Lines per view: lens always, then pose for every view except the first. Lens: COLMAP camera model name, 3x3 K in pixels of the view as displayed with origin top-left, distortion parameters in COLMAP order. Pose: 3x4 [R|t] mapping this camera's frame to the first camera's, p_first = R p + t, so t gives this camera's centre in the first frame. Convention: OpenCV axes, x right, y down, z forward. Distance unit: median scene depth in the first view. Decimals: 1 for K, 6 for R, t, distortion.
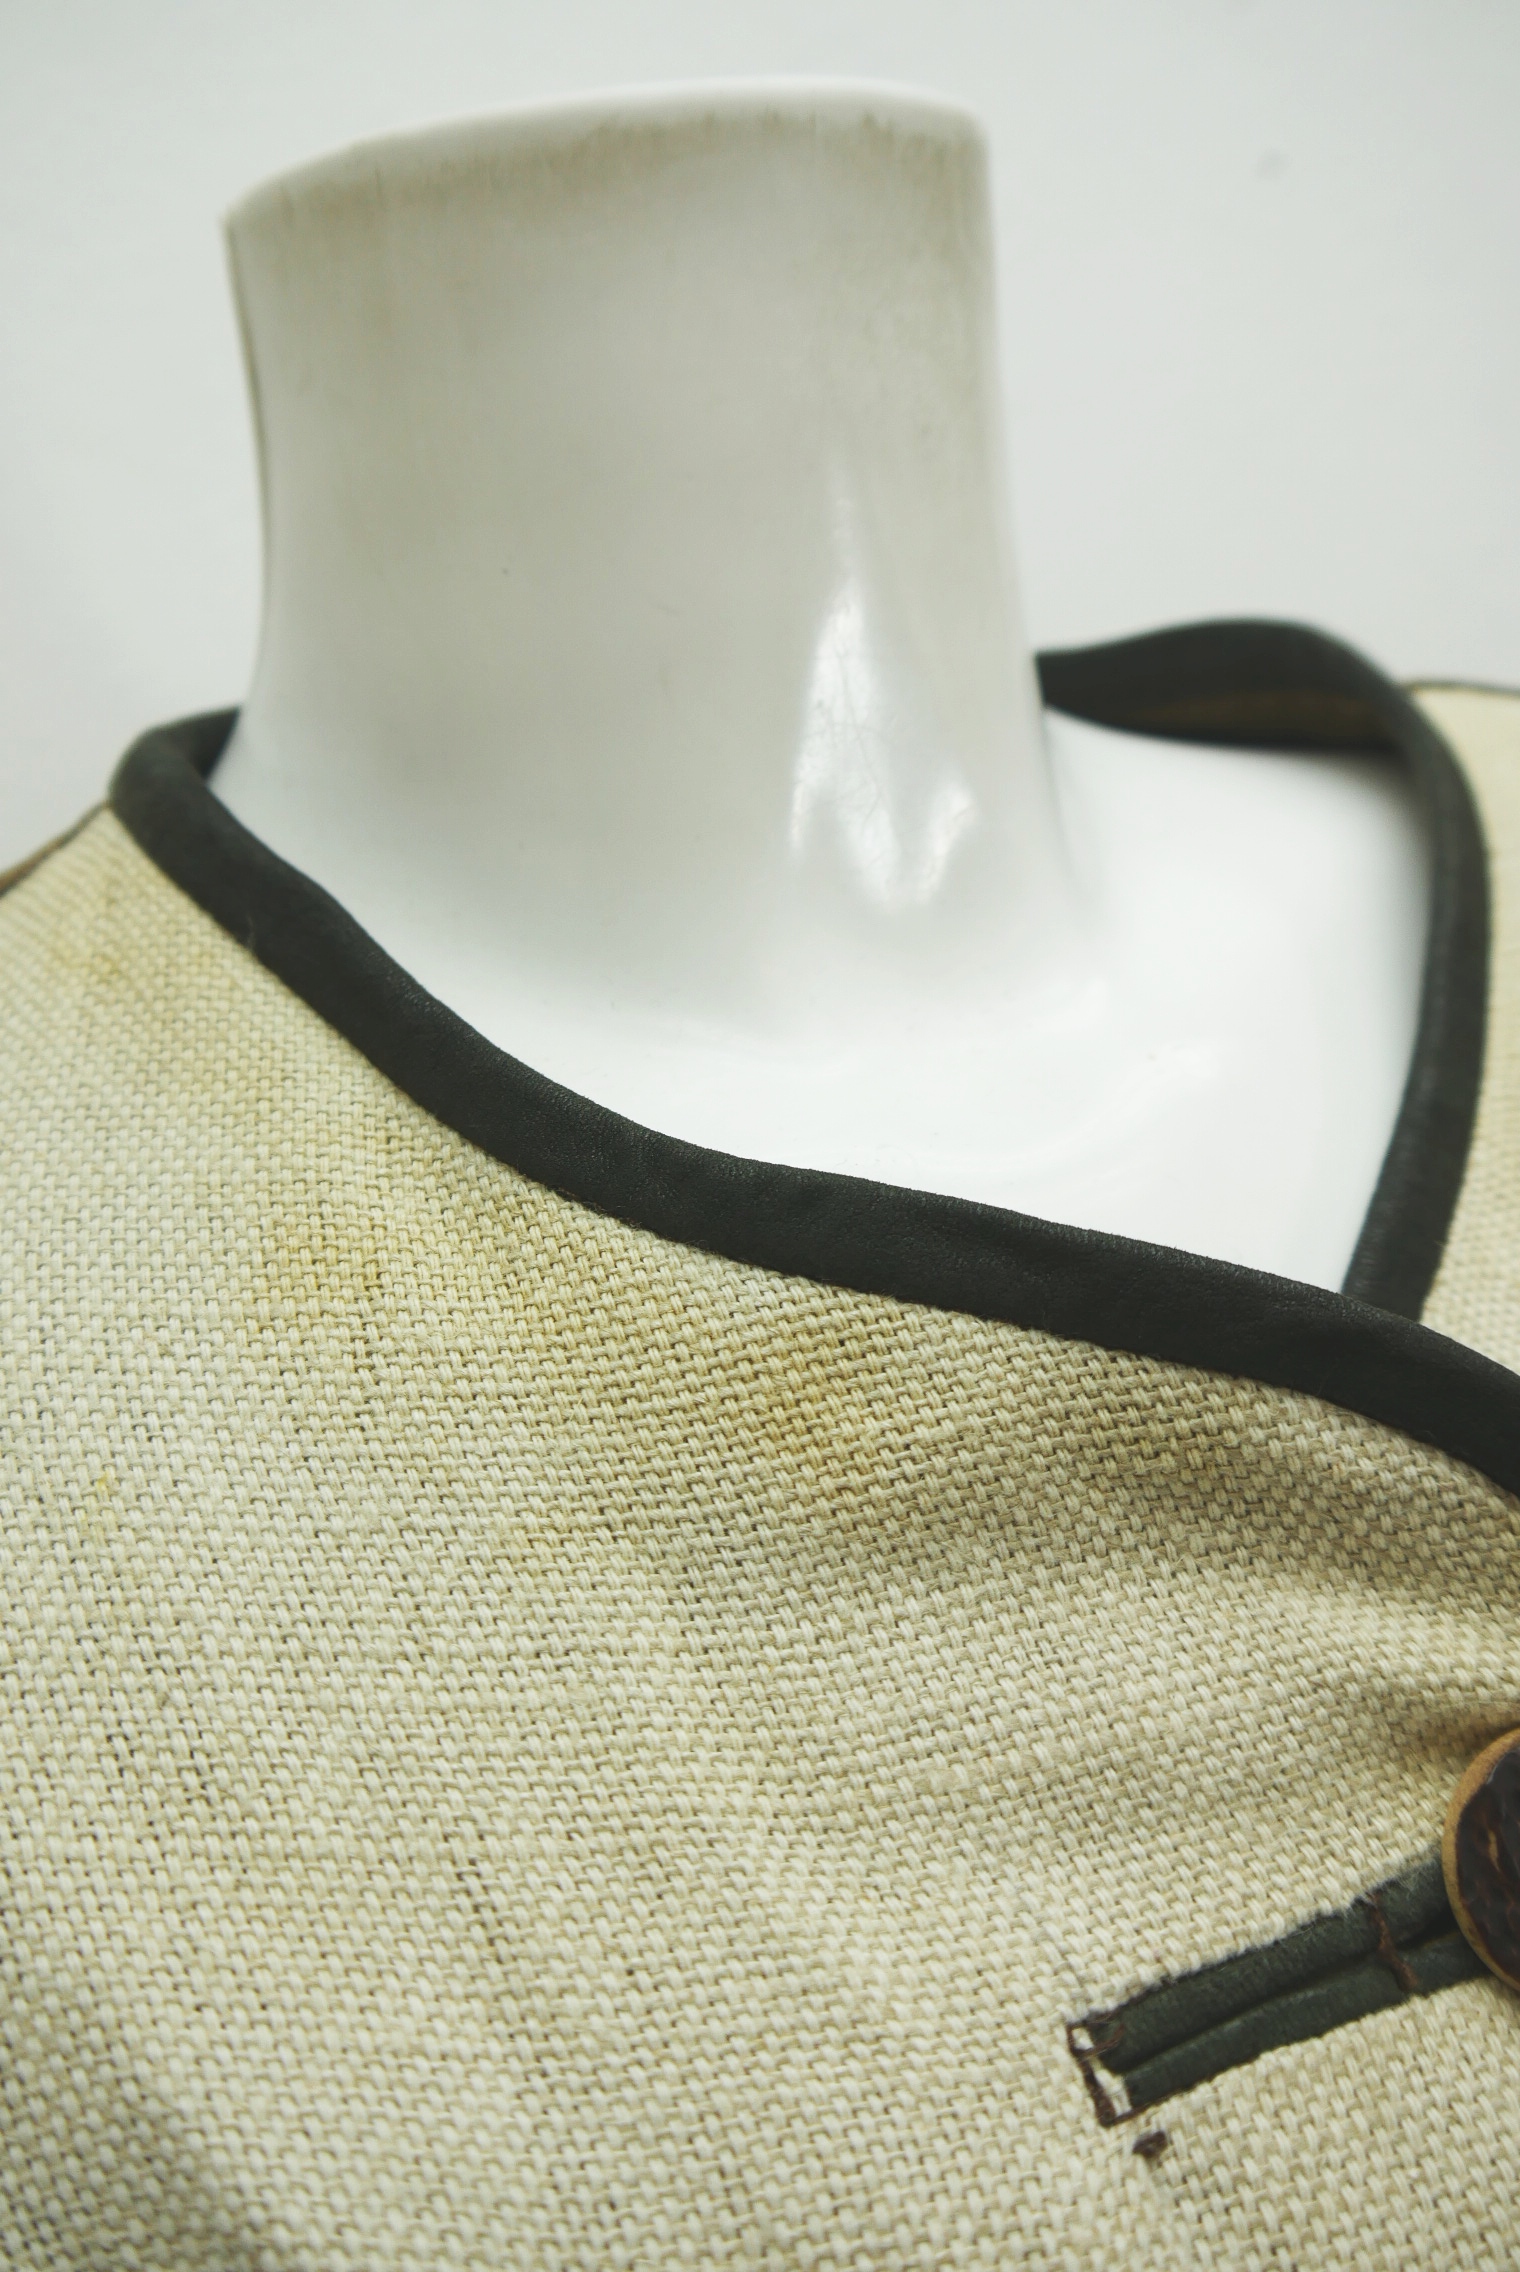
lens RADIAL K [[1859.8, 0, 762.4], [0, 1859.8, 1133.1], [0, 0, 1]] dist [-0.044040, 0.019804]
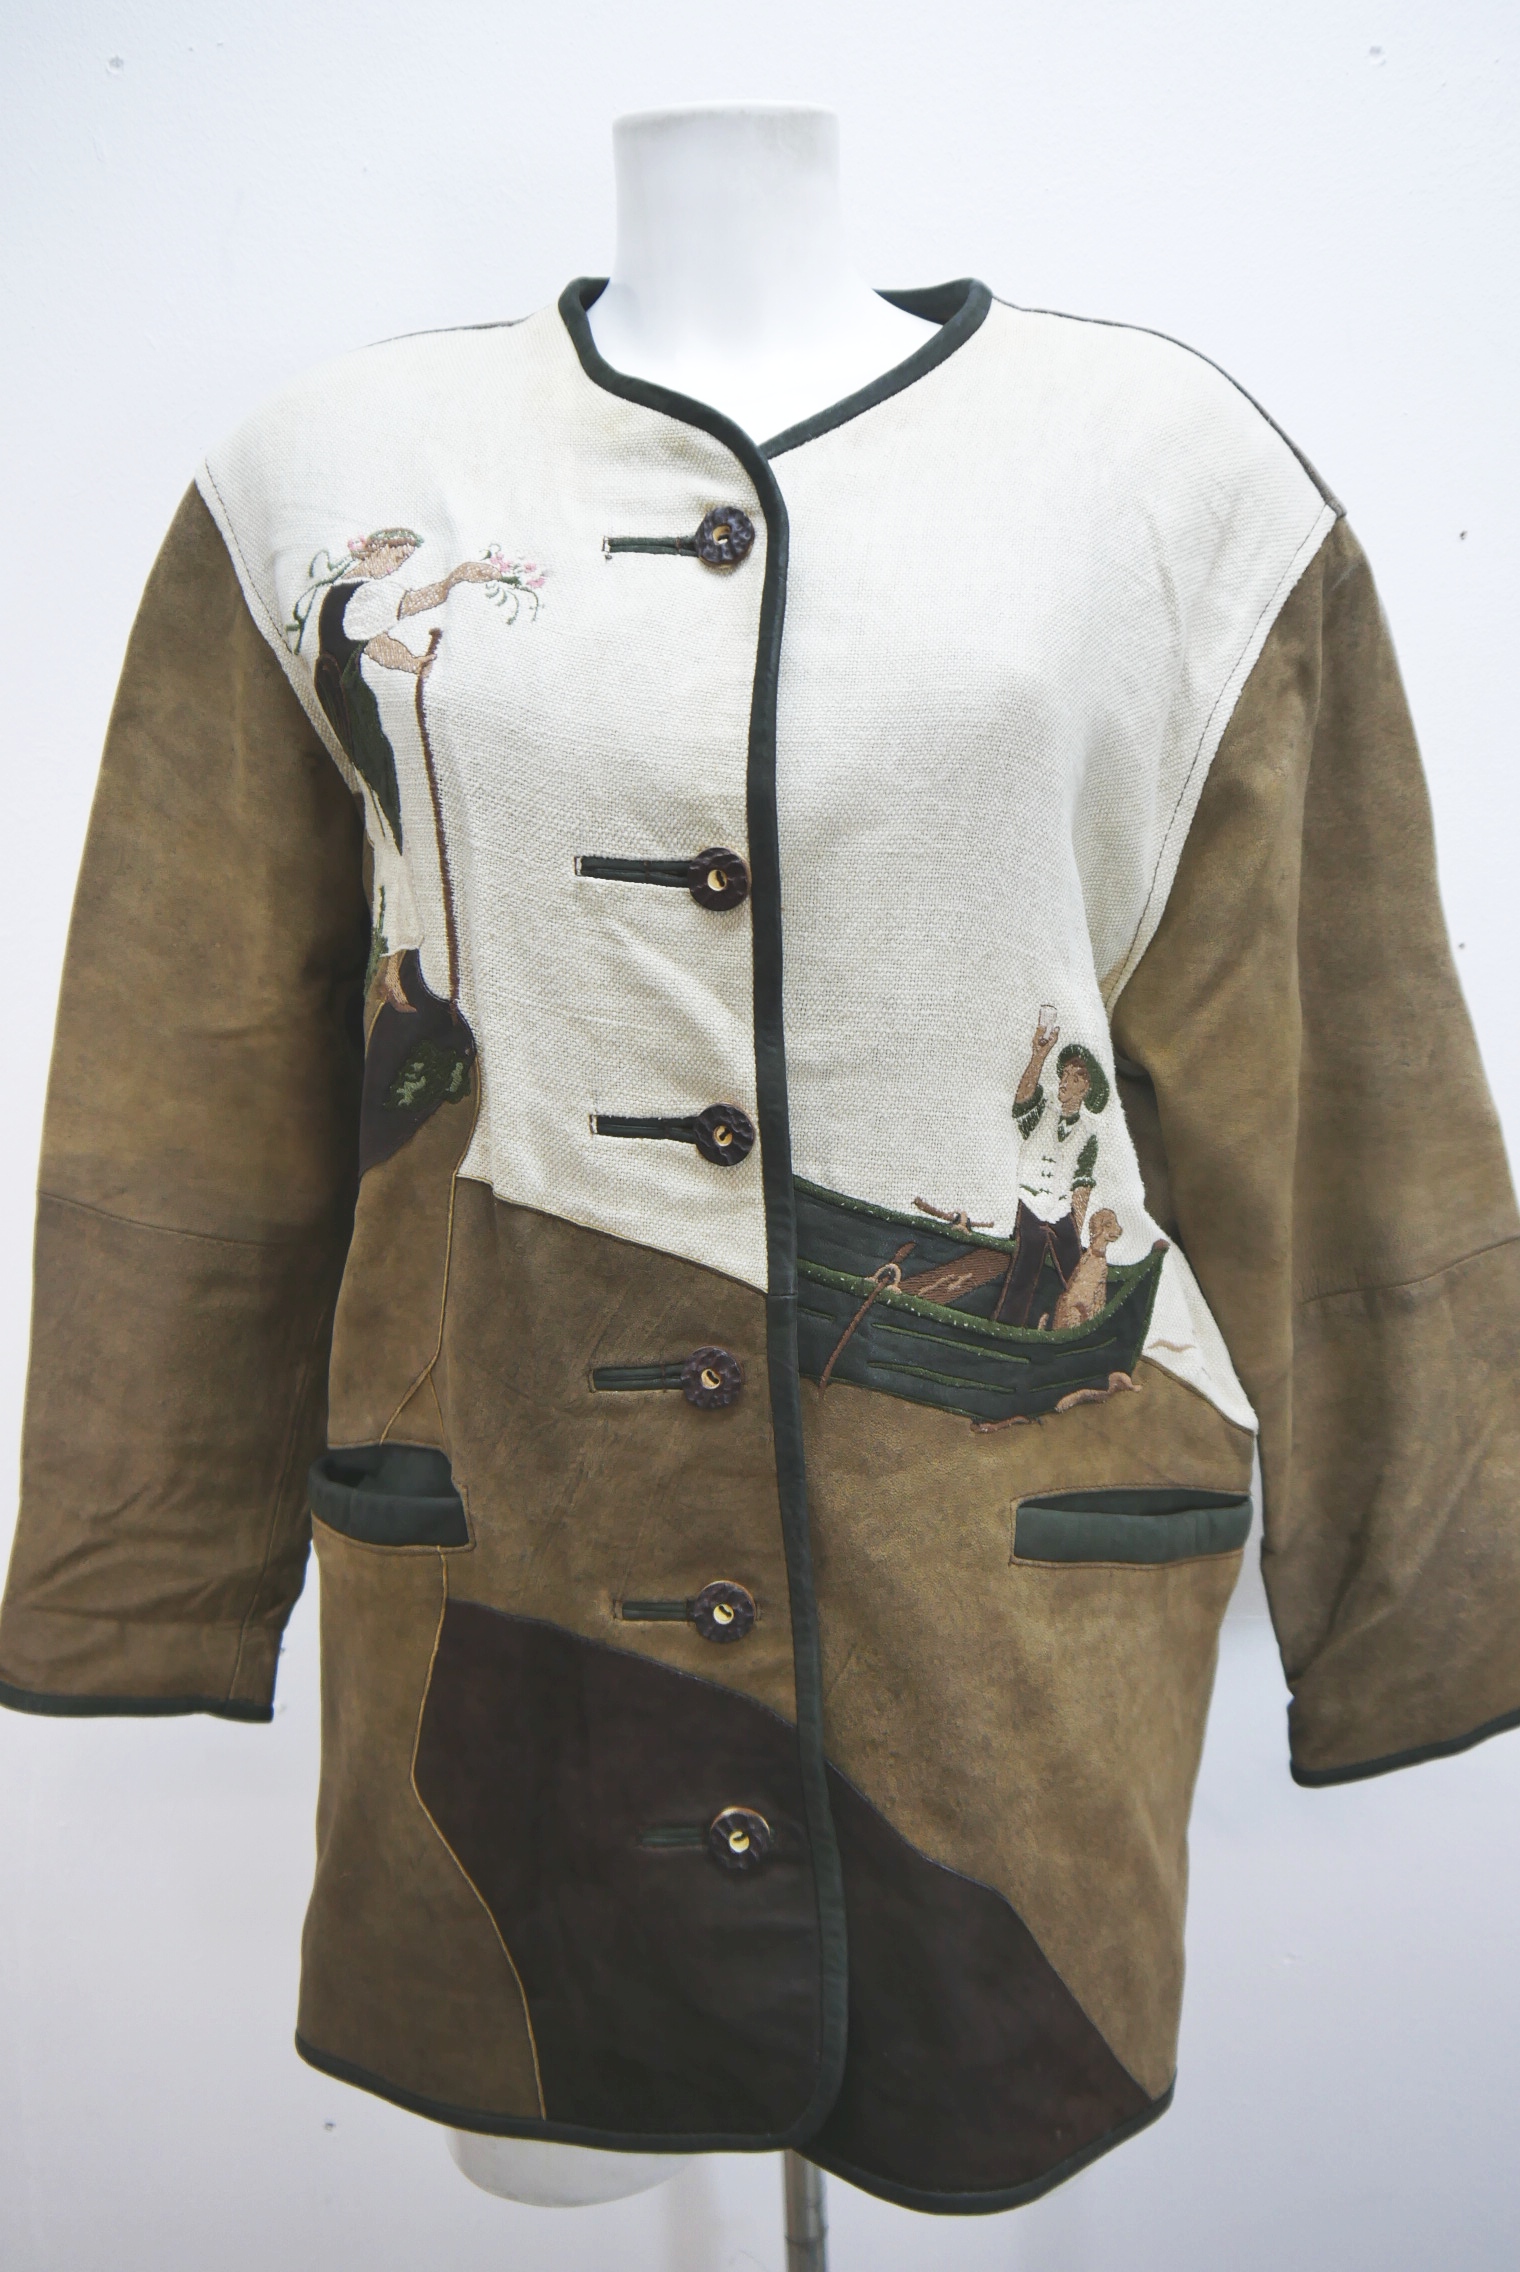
lens RADIAL K [[1859.8, 0, 761.1], [0, 1859.8, 1141.0], [0, 0, 1]] dist [-0.044040, 0.019804]
pose [[0.859991, 0.274374, -0.430272, 2.724710], [-0.218986, 0.960001, 0.174479, 0.952352], [0.460934, -0.055827, 0.885677, -2.884490]]
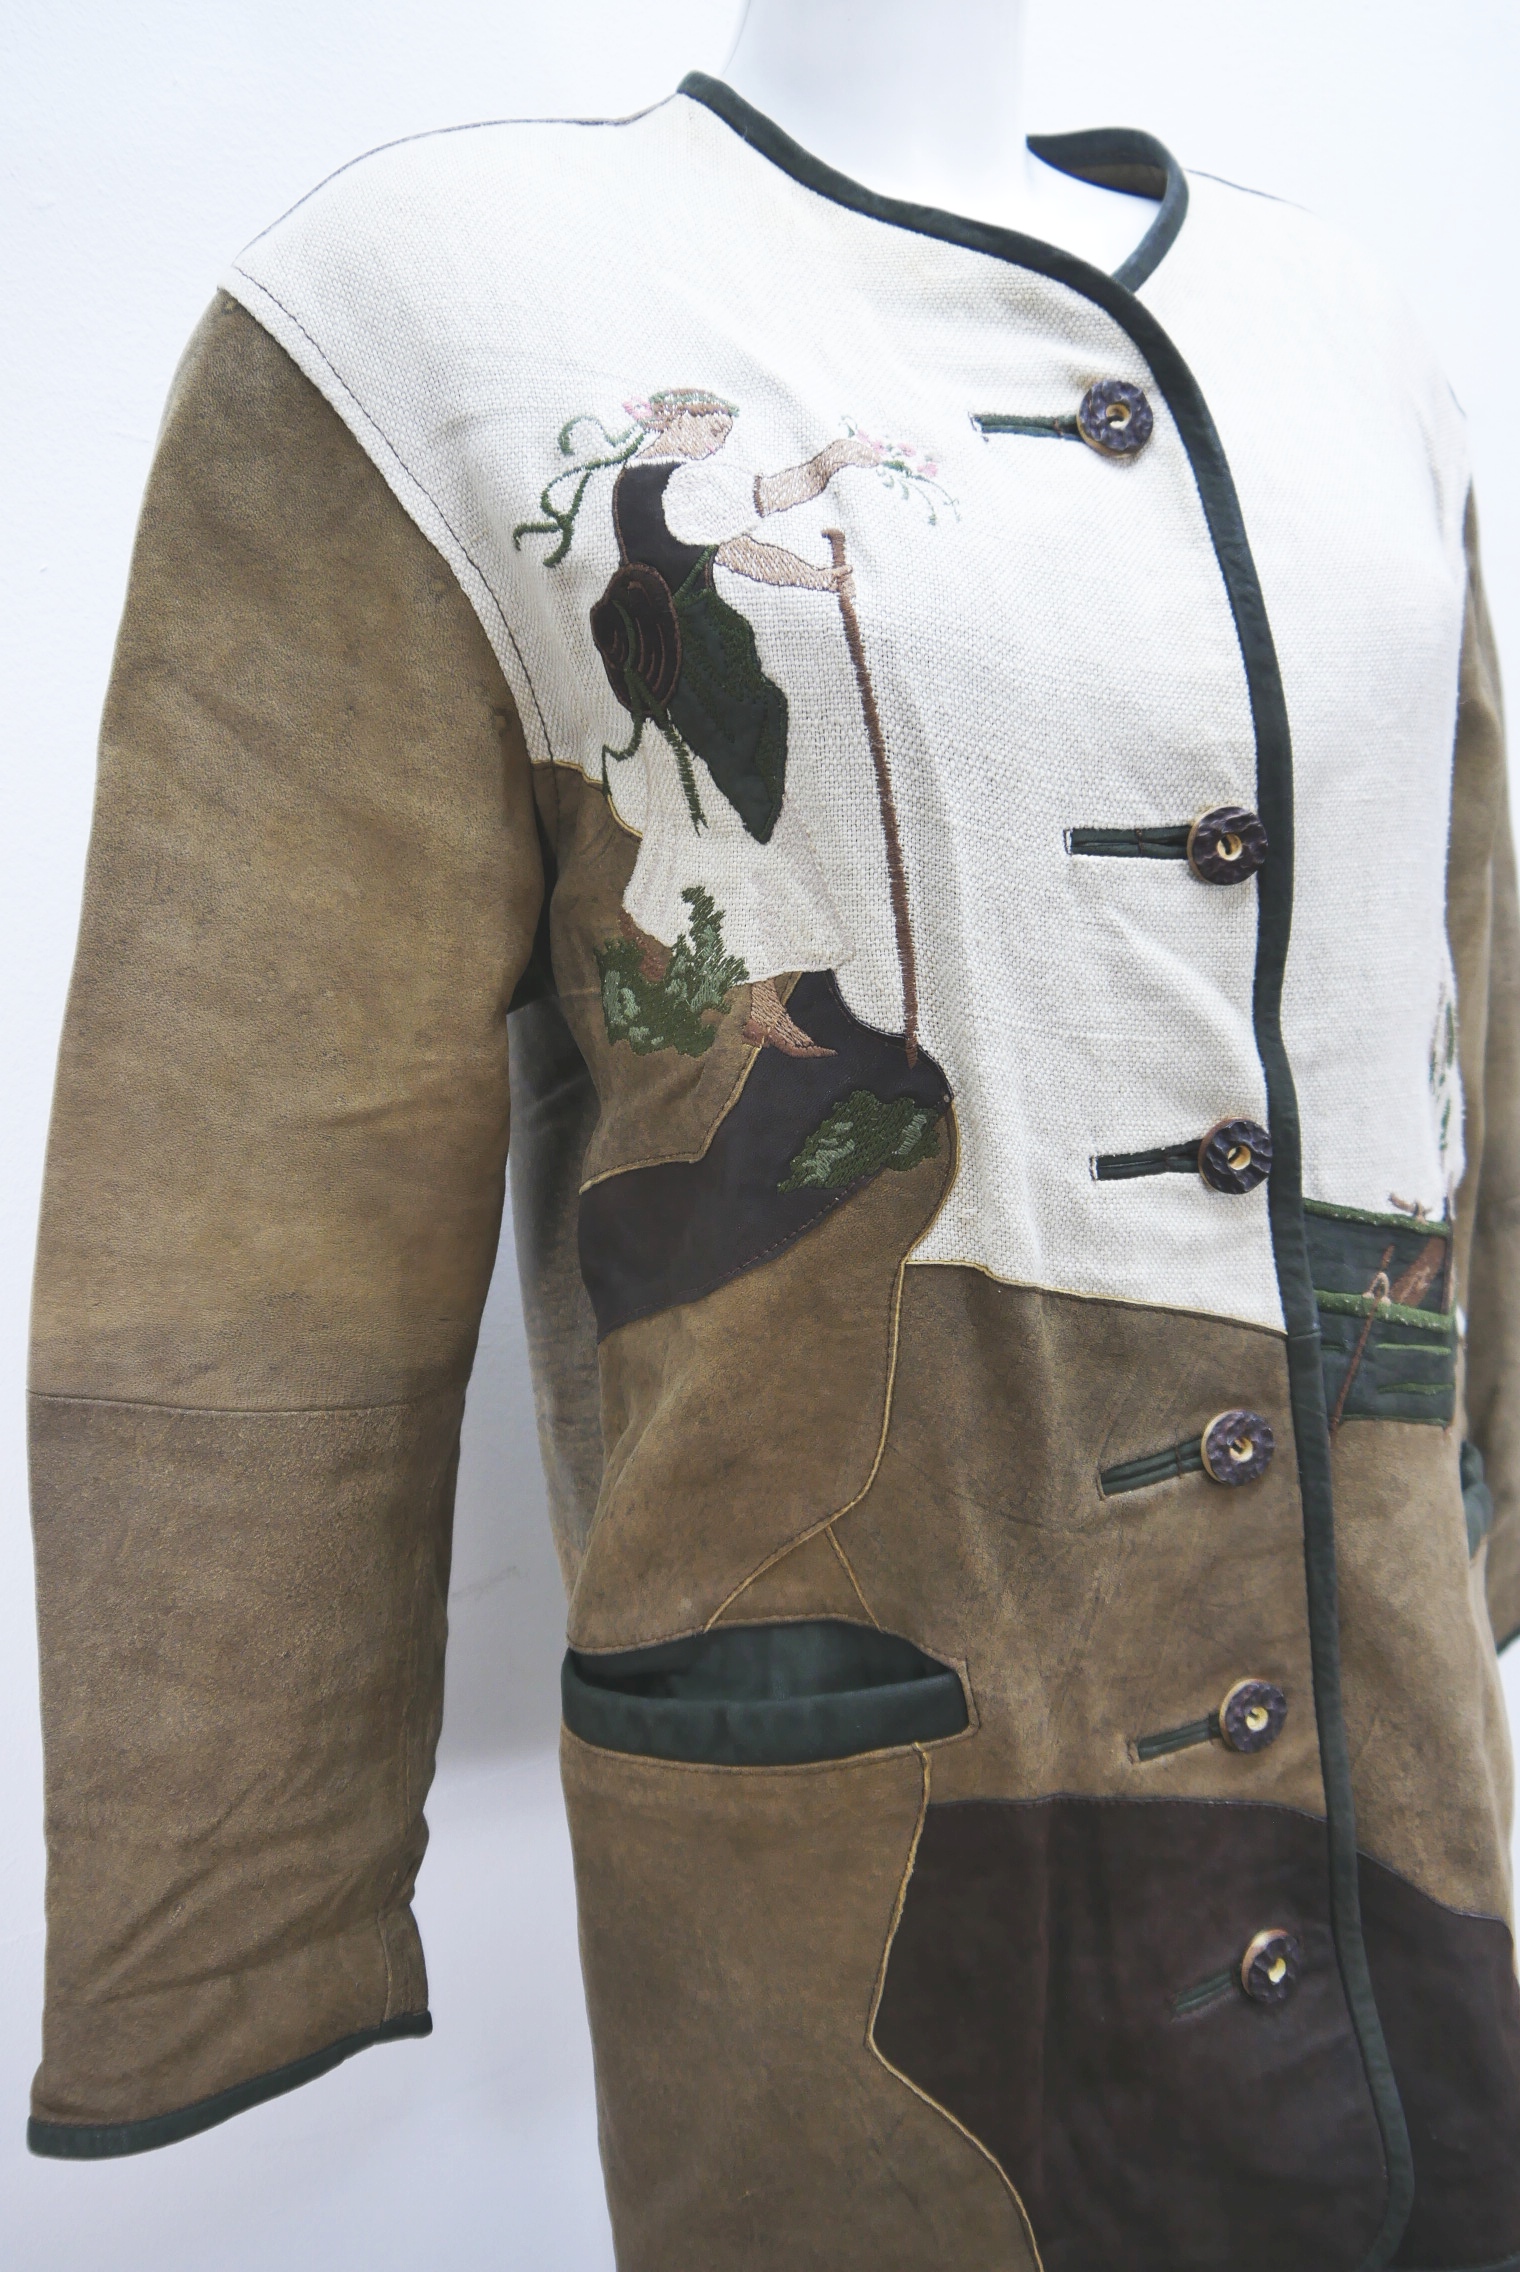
lens RADIAL K [[1859.8, 0, 758.9], [0, 1859.8, 1129.7], [0, 0, 1]] dist [-0.044040, 0.019804]
pose [[0.988514, 0.144341, 0.044782, -0.191885], [-0.148586, 0.982358, 0.113560, 1.382241], [-0.027600, -0.118910, 0.992521, -2.588651]]
